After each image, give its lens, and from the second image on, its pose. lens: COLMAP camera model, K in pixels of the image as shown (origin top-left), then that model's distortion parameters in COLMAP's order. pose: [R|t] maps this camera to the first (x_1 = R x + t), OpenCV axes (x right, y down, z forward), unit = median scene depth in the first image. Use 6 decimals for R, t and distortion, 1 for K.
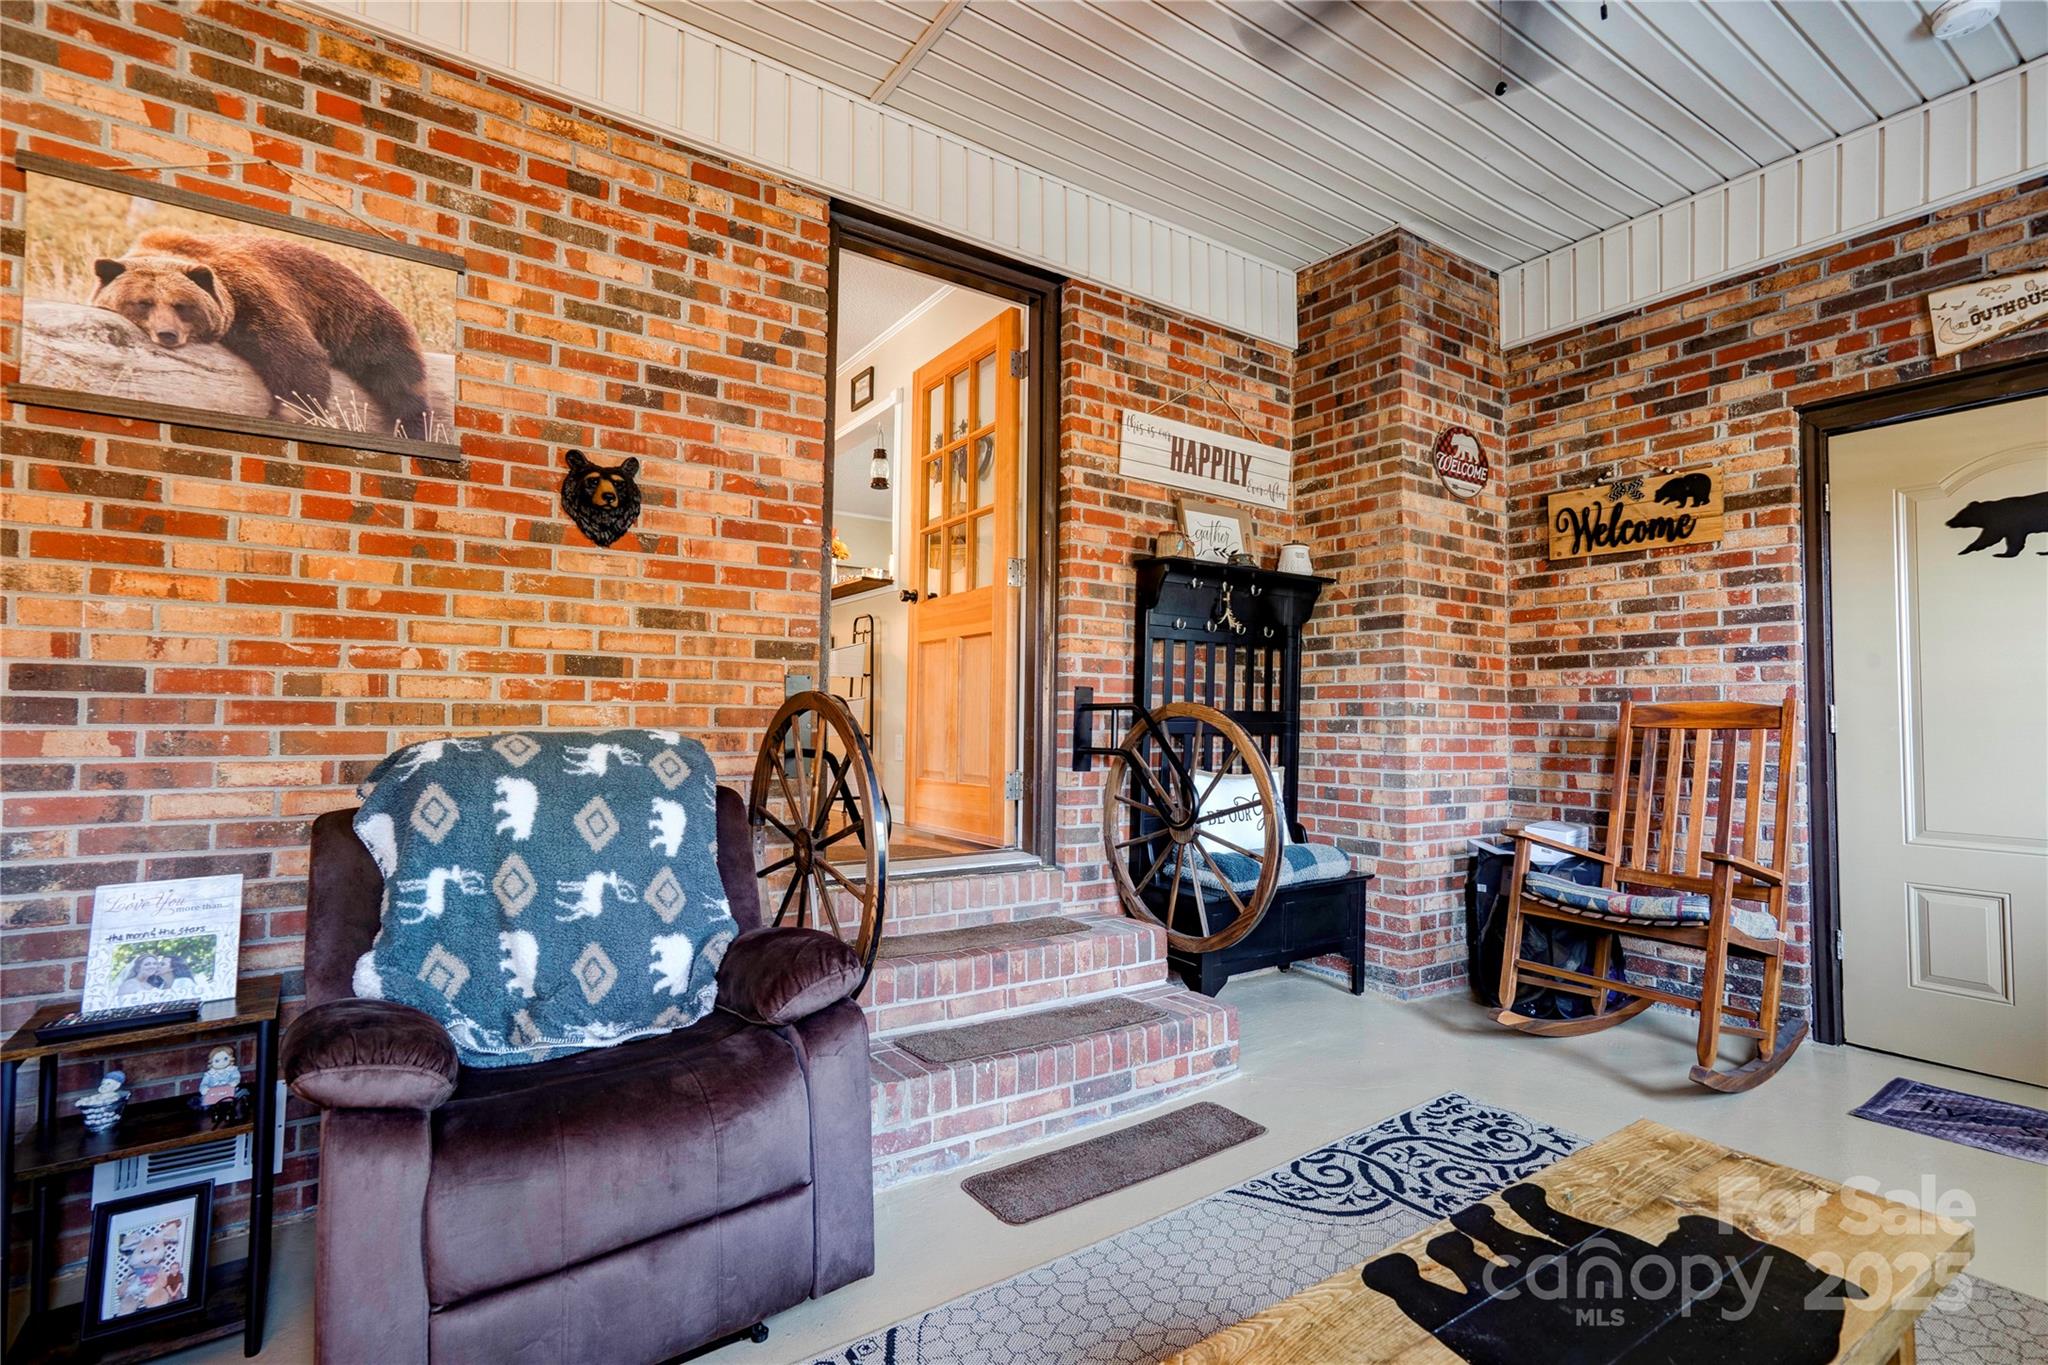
lens RADIAL K [[937.2, 0, 1012.3], [0, 937.2, 679.0], [0, 0, 1]] dist [-0.006859, 0.011407]
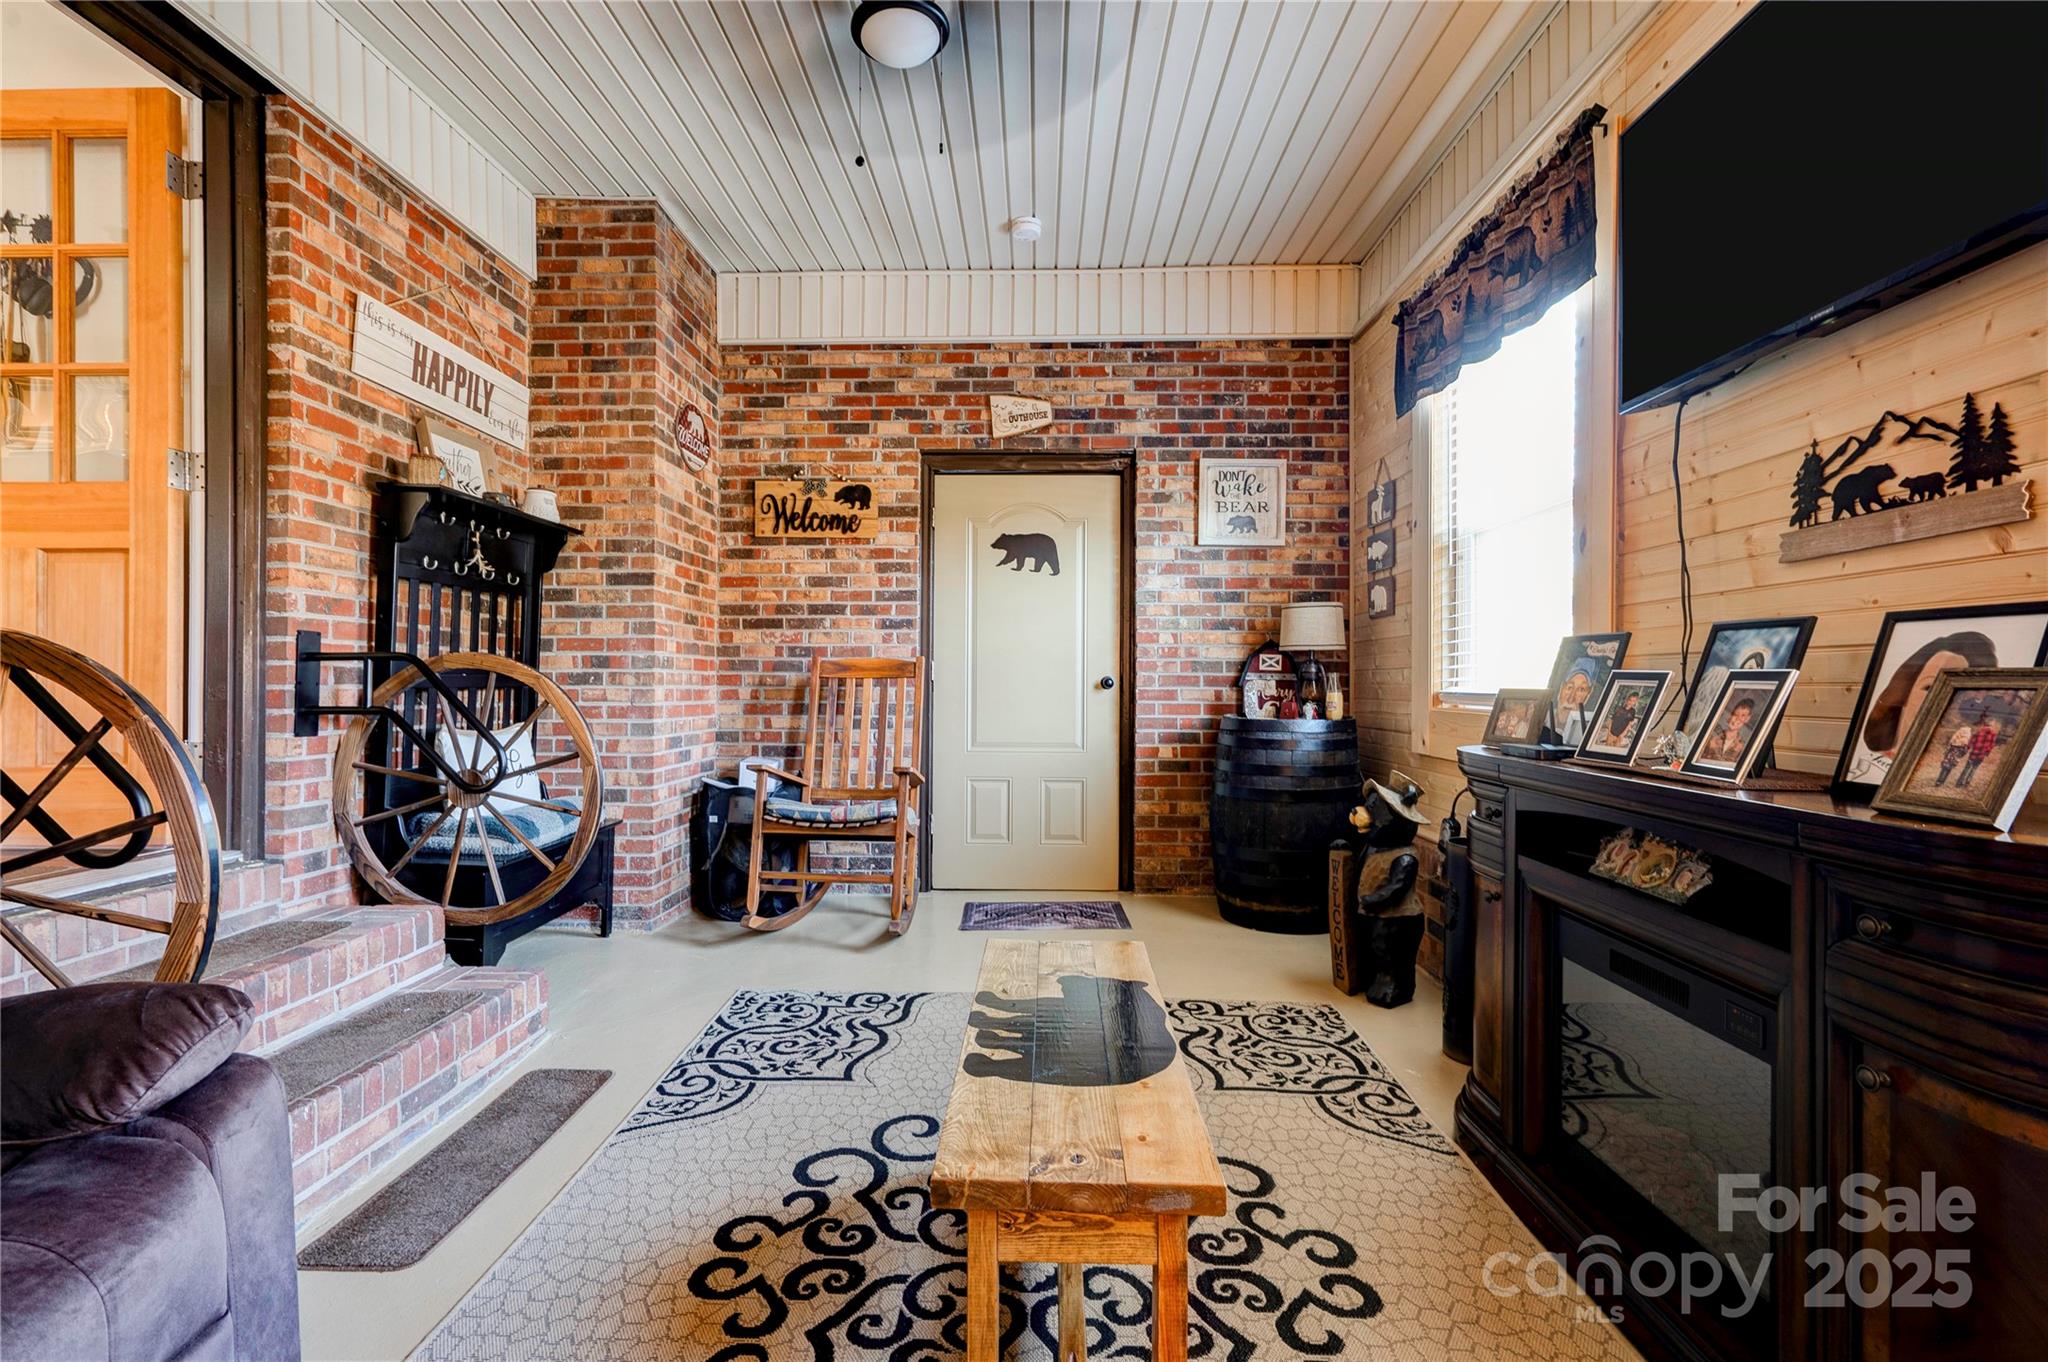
lens RADIAL K [[937.2, 0, 994.6], [0, 937.2, 681.1], [0, 0, 1]] dist [-0.006859, 0.011407]
pose [[0.591407, -0.008989, 0.806323, -0.269802], [-0.032809, 0.998842, 0.035199, 0.004586], [-0.805705, -0.047272, 0.590427, 0.070386]]
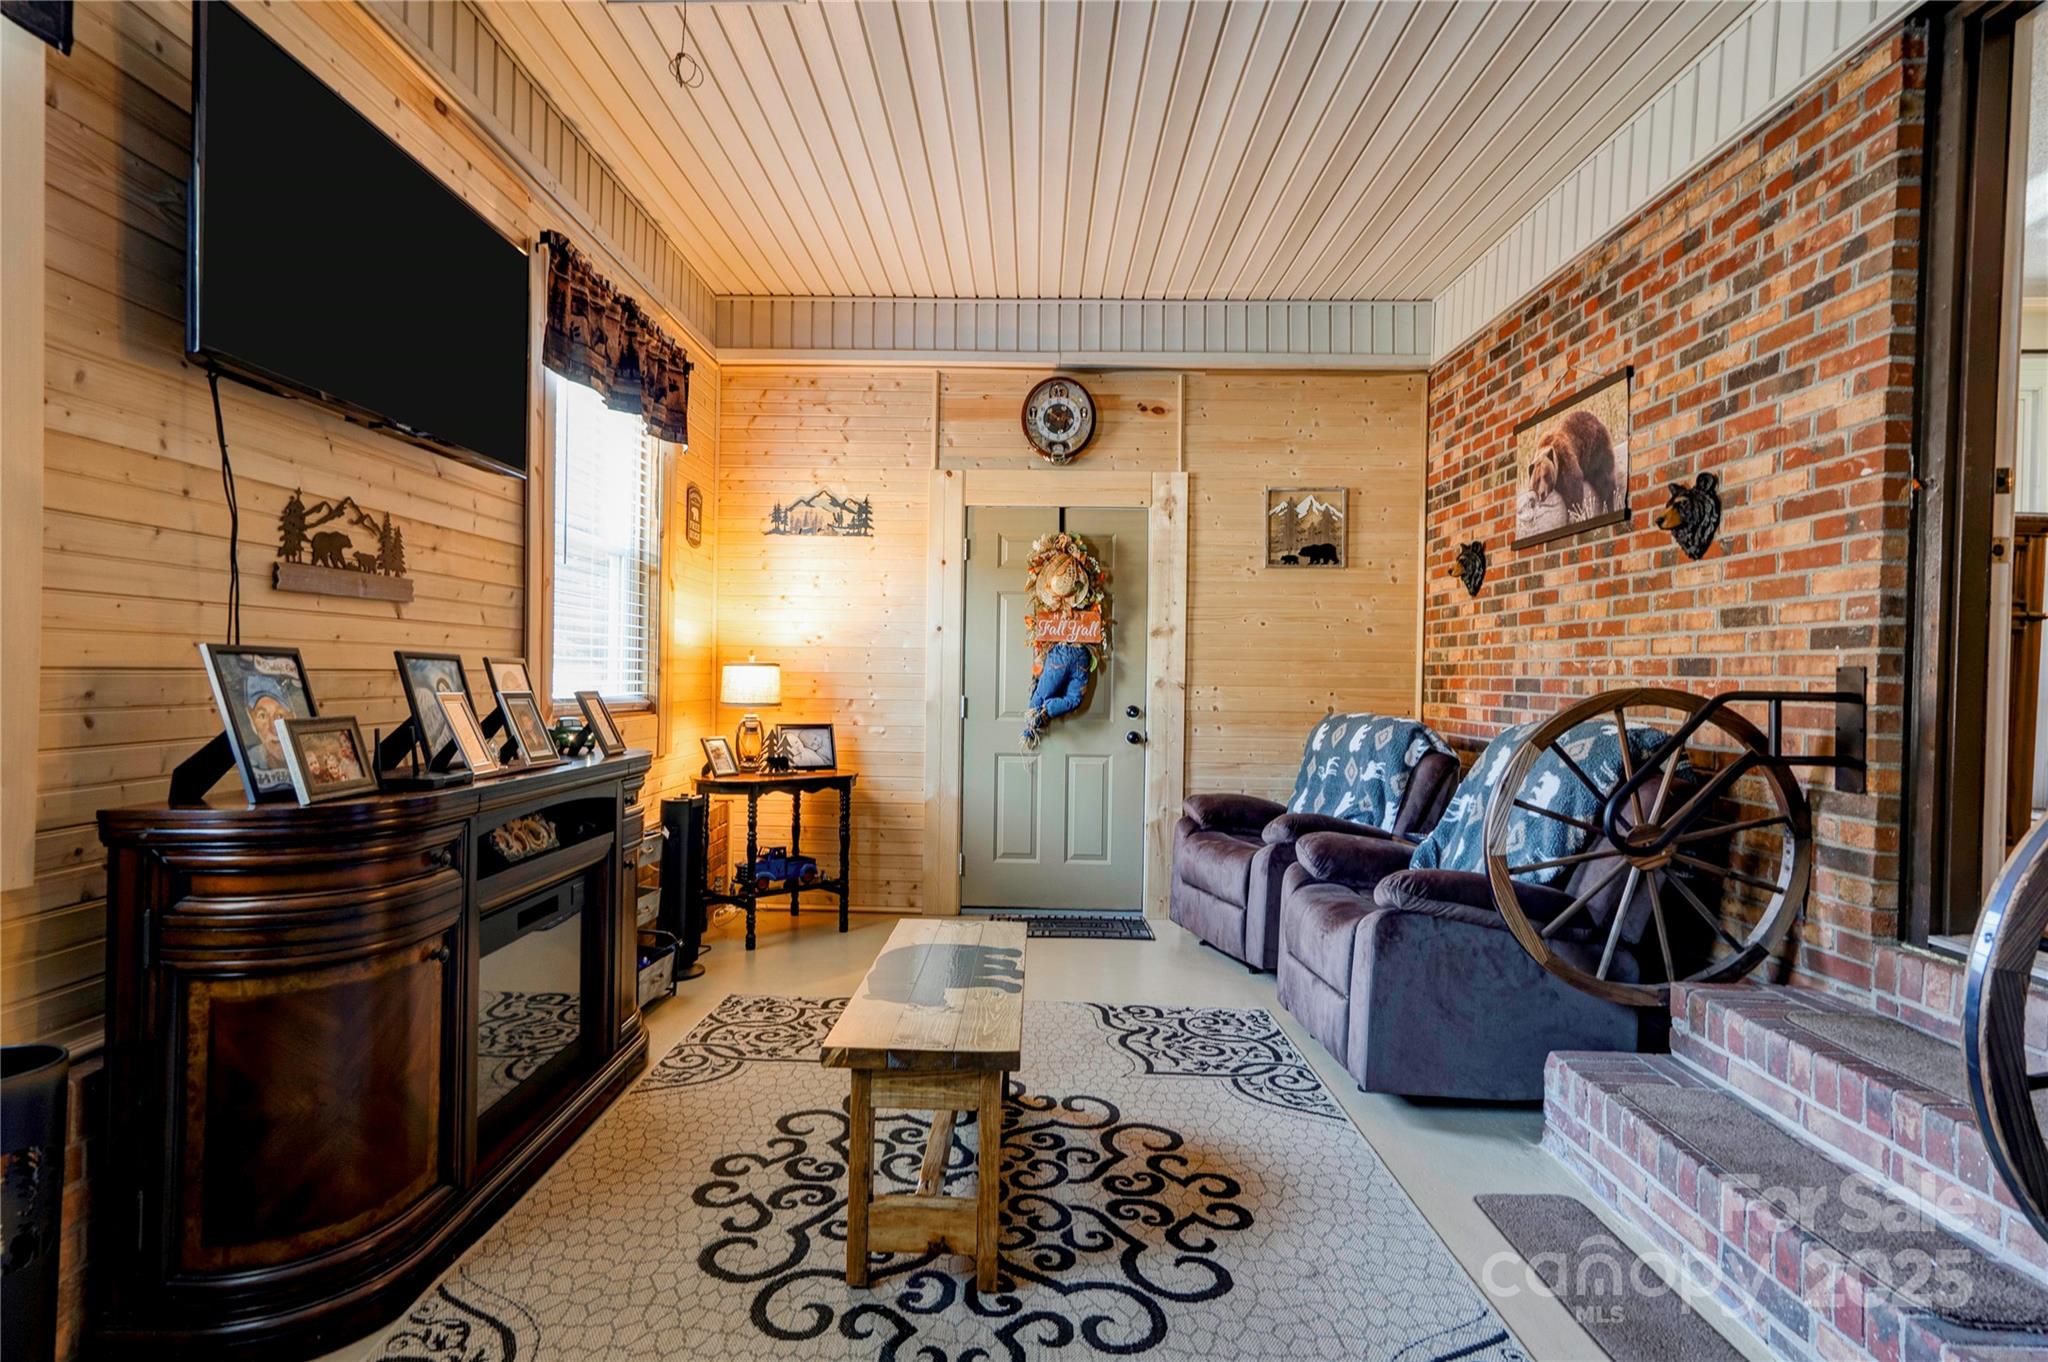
lens RADIAL K [[937.2, 0, 1014.0], [0, 937.2, 690.3], [0, 0, 1]] dist [-0.006859, 0.011407]
pose [[-0.561113, -0.007976, -0.827701, 0.857760], [0.012638, 0.999754, -0.018202, 0.022146], [0.827643, -0.020673, -0.560875, 0.865432]]
